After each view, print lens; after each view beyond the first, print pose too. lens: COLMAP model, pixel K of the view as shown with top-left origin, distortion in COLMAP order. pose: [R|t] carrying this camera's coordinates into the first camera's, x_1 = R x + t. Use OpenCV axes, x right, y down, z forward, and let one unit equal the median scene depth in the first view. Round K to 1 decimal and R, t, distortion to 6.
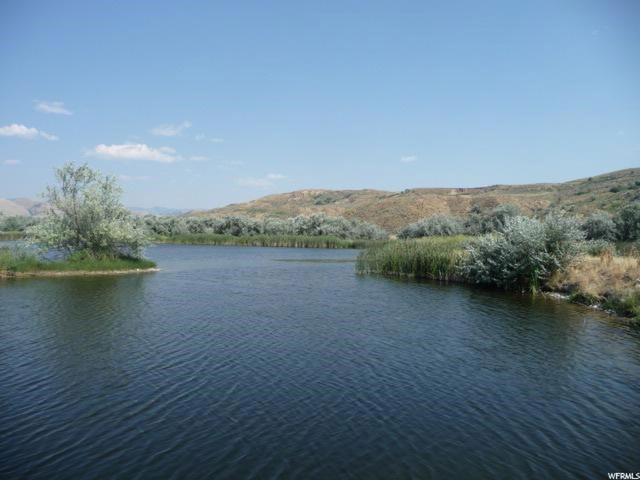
lens RADIAL K [[548.3, 0, 320.6], [0, 548.3, 241.7], [0, 0, 1]] dist [-0.002597, 0.009722]
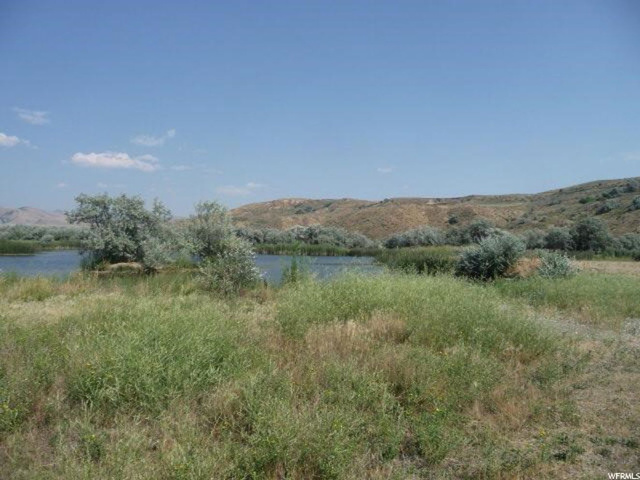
lens RADIAL K [[548.3, 0, 316.2], [0, 548.3, 242.2], [0, 0, 1]] dist [-0.002597, 0.009722]
pose [[0.999457, 0.001300, 0.032919, -0.191652], [-0.000828, 0.999896, -0.014373, -0.000865], [-0.032934, 0.014338, 0.999355, -0.568716]]
